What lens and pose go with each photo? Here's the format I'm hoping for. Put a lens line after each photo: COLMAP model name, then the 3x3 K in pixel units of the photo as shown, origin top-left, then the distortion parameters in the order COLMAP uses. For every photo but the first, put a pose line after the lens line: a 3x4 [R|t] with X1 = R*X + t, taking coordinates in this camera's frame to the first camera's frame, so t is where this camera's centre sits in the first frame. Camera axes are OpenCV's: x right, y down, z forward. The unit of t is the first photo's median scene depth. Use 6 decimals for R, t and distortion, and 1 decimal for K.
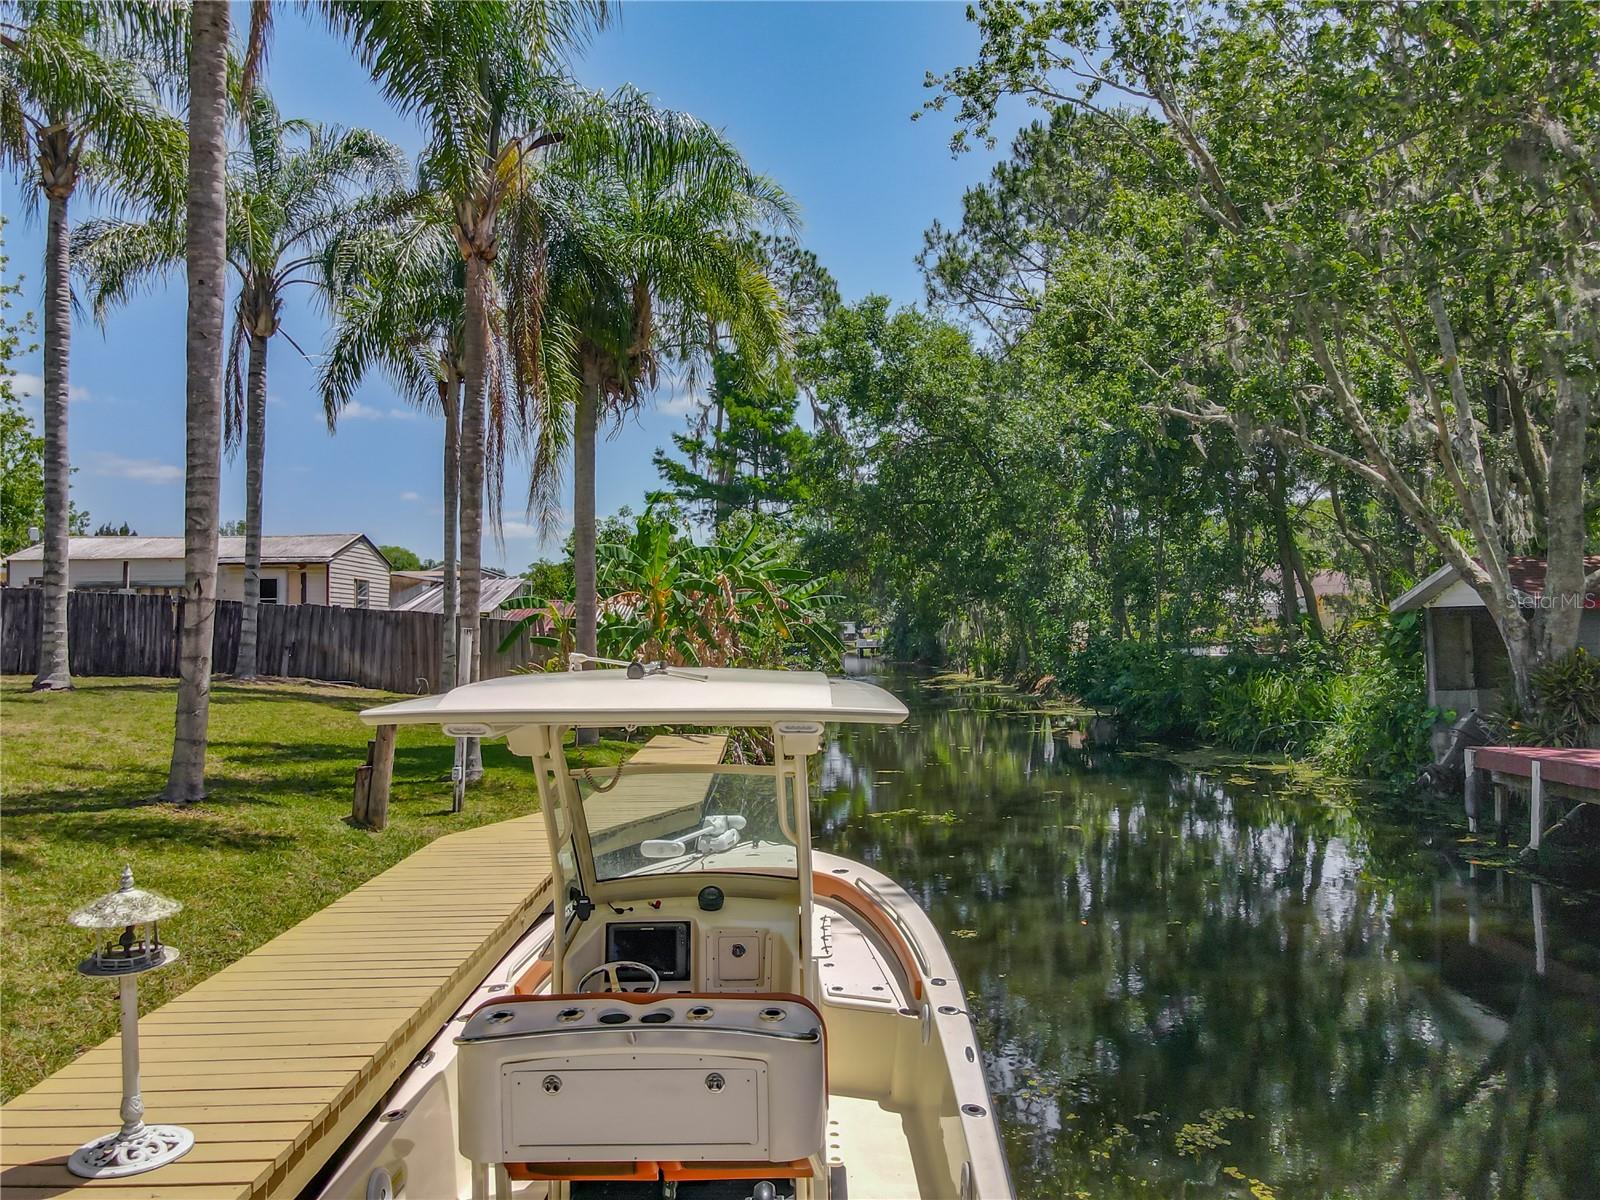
lens RADIAL K [[1174.6, 0, 795.0], [0, 1174.6, 601.5], [0, 0, 1]] dist [0.006438, 0.011286]
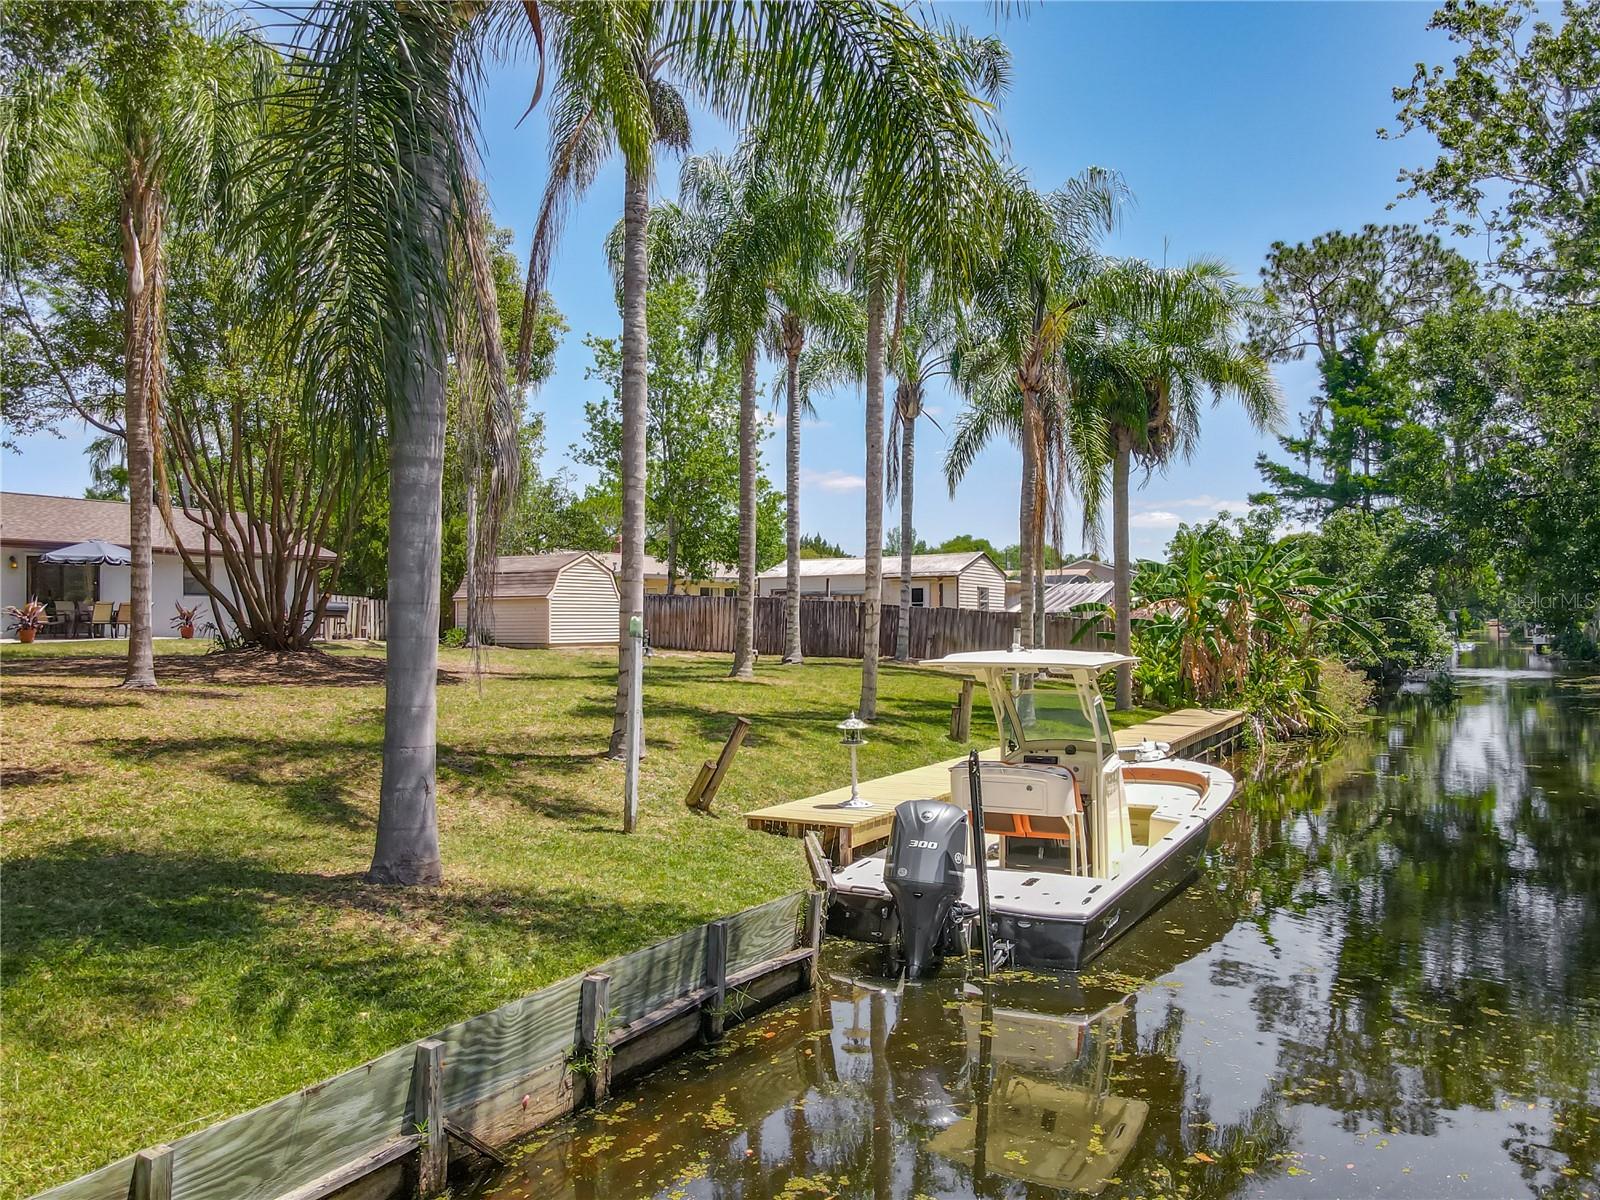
lens RADIAL K [[1174.6, 0, 792.7], [0, 1174.6, 601.4], [0, 0, 1]] dist [0.006438, 0.011286]
pose [[0.859279, -0.006564, -0.511466, 0.144466], [0.009745, 0.999946, 0.003540, -0.012067], [0.511415, -0.008026, 0.859296, -0.284607]]
